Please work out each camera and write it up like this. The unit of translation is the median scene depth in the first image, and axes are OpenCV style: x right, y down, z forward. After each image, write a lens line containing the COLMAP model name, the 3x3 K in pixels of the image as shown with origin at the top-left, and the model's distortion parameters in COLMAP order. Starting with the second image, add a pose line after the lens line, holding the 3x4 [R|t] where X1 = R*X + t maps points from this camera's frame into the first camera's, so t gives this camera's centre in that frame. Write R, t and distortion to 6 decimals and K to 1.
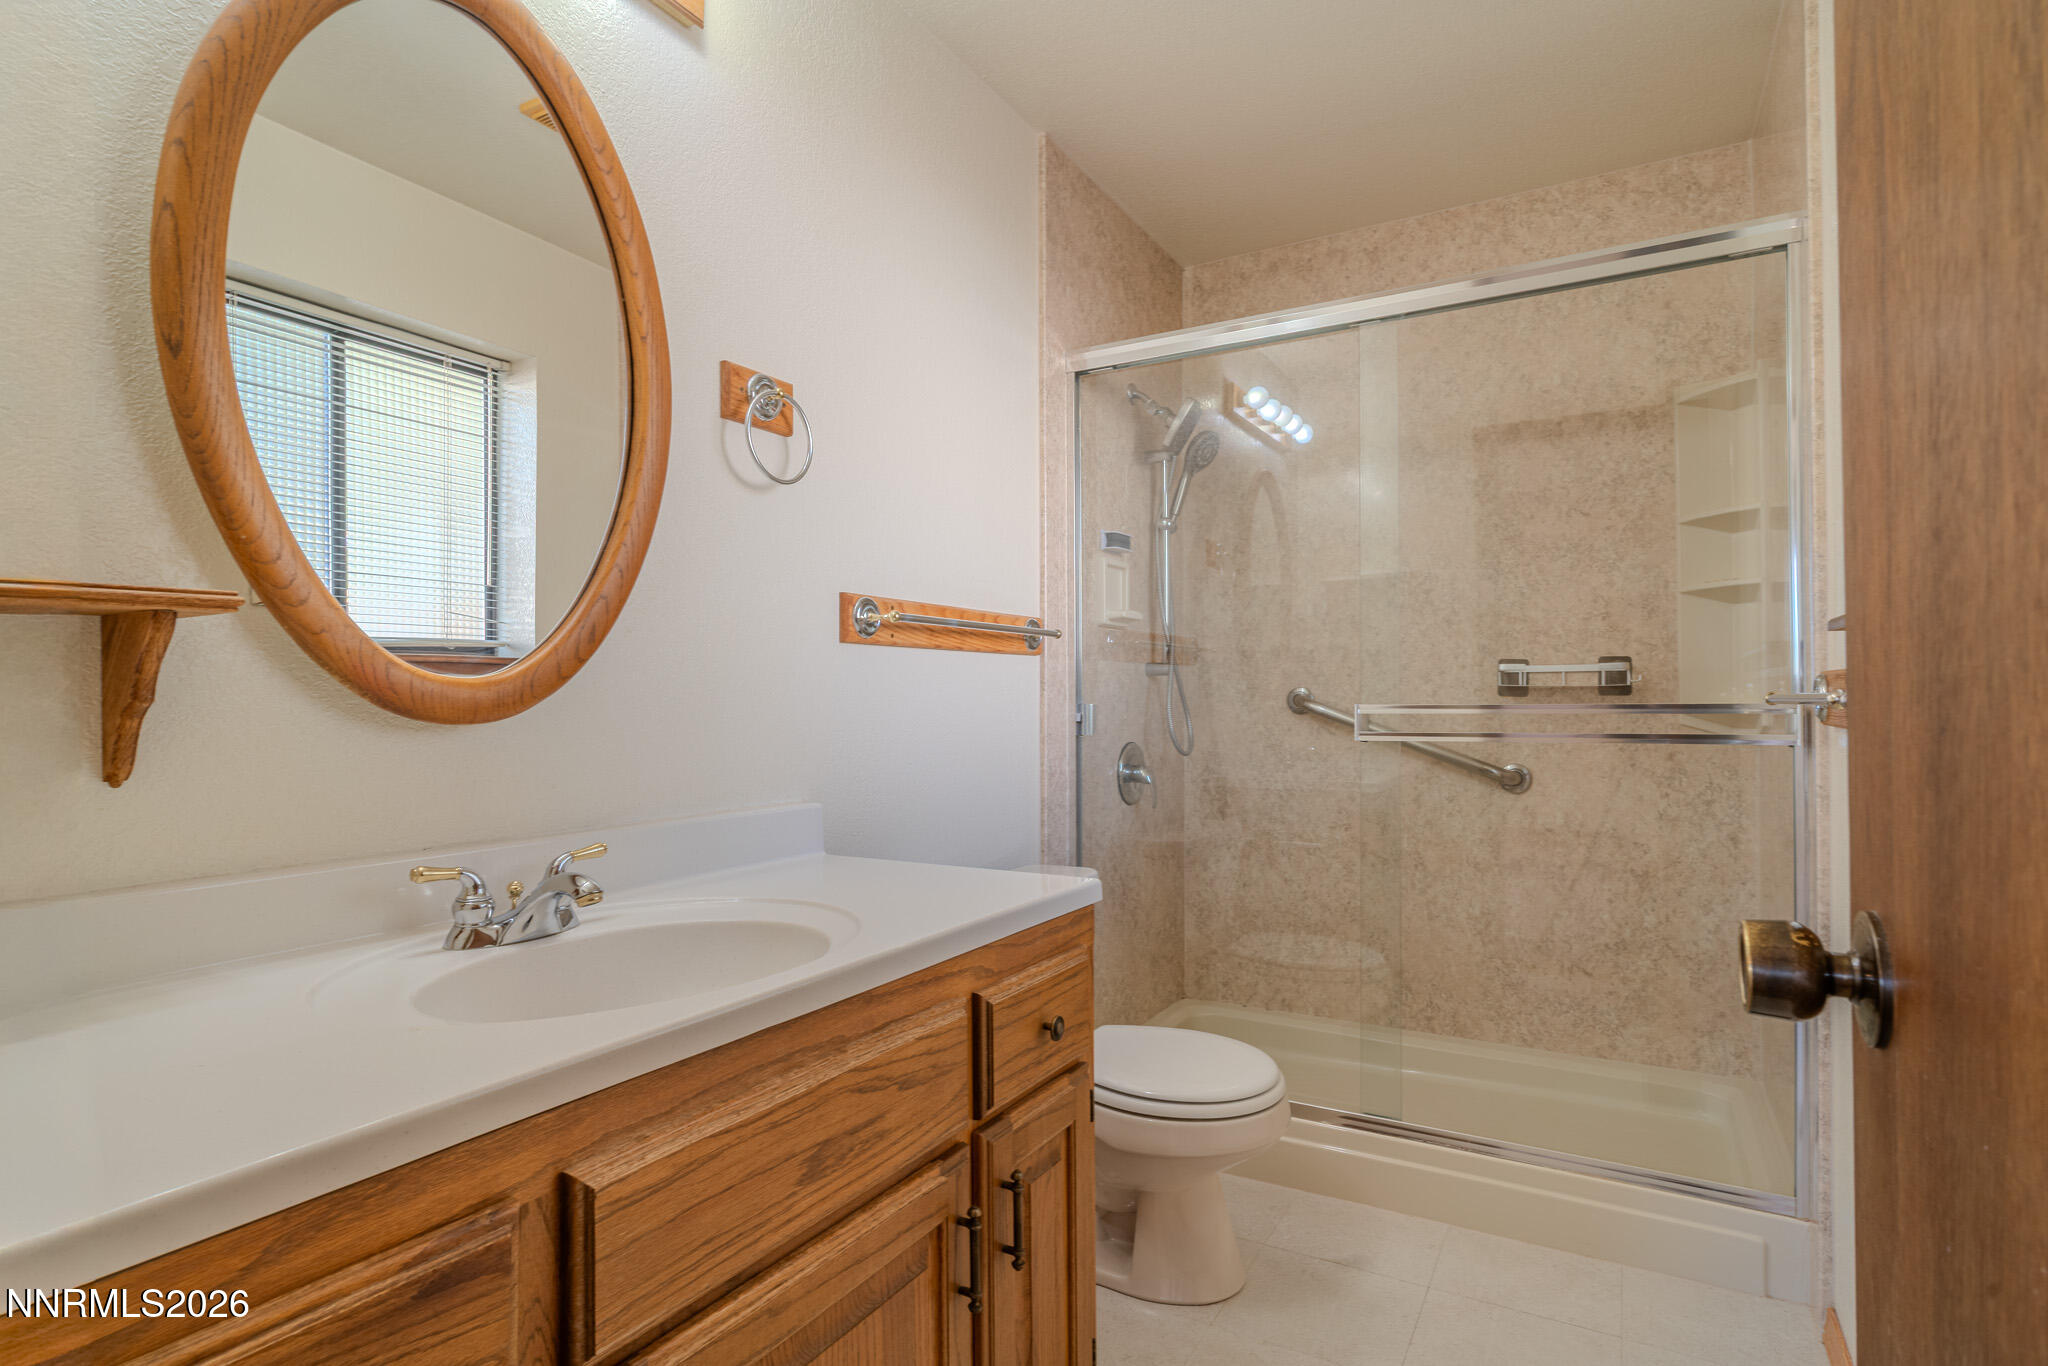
lens RADIAL K [[1058.8, 0, 1029.2], [0, 1058.8, 686.1], [0, 0, 1]] dist [0.008983, -0.002564]
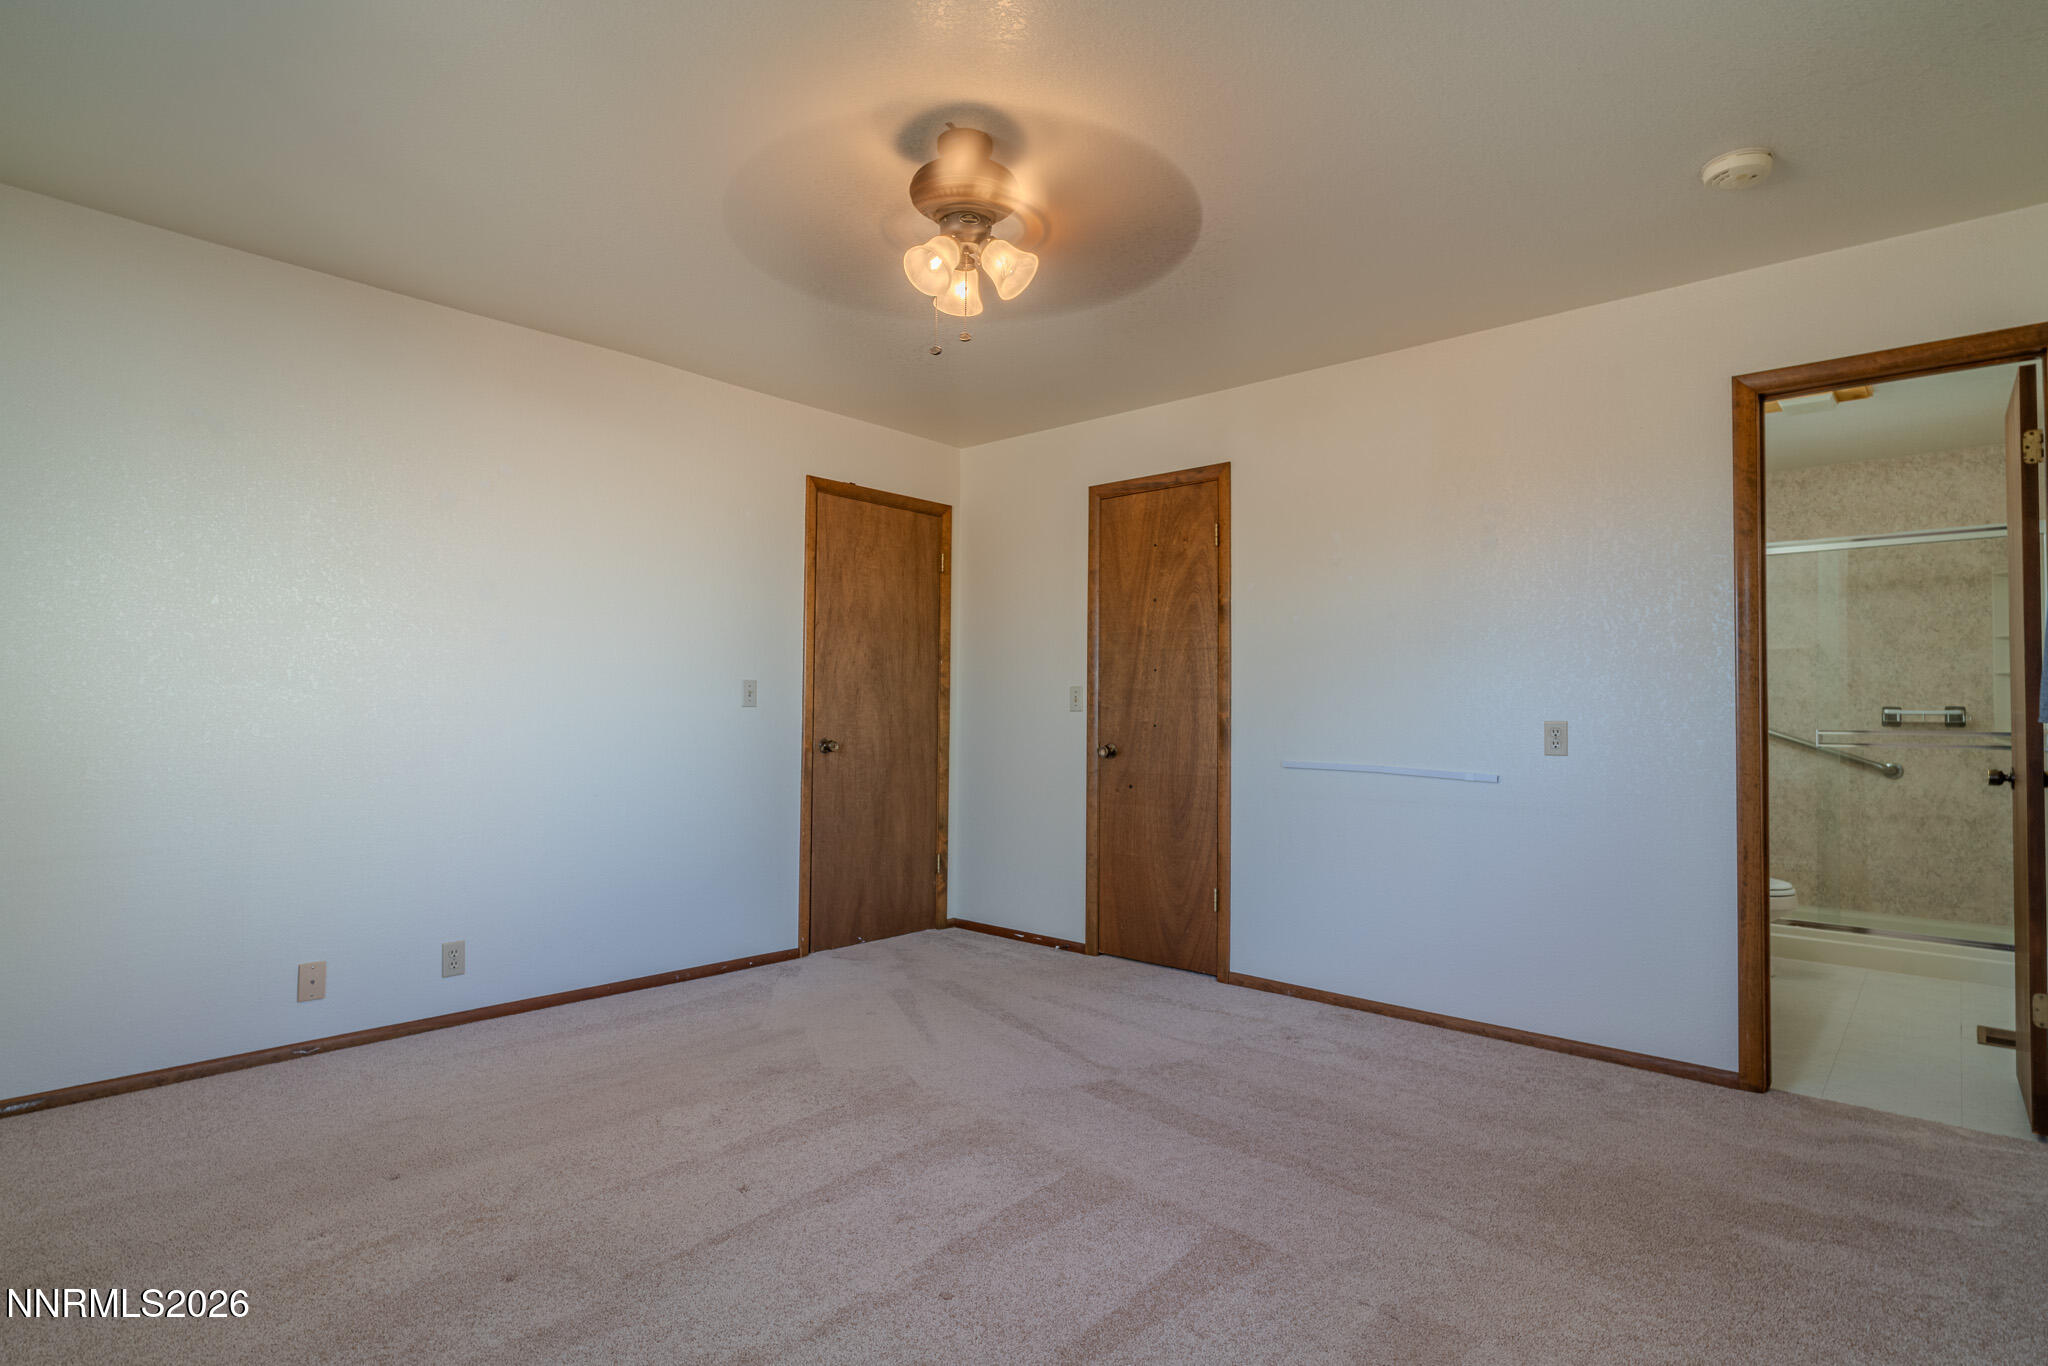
lens RADIAL K [[1058.8, 0, 1031.4], [0, 1058.8, 683.7], [0, 0, 1]] dist [0.008983, -0.002564]
pose [[0.979455, 0.009663, -0.201433, -0.669139], [-0.012597, 0.999832, -0.013289, -0.022657], [0.201270, 0.015554, 0.979412, -1.172281]]
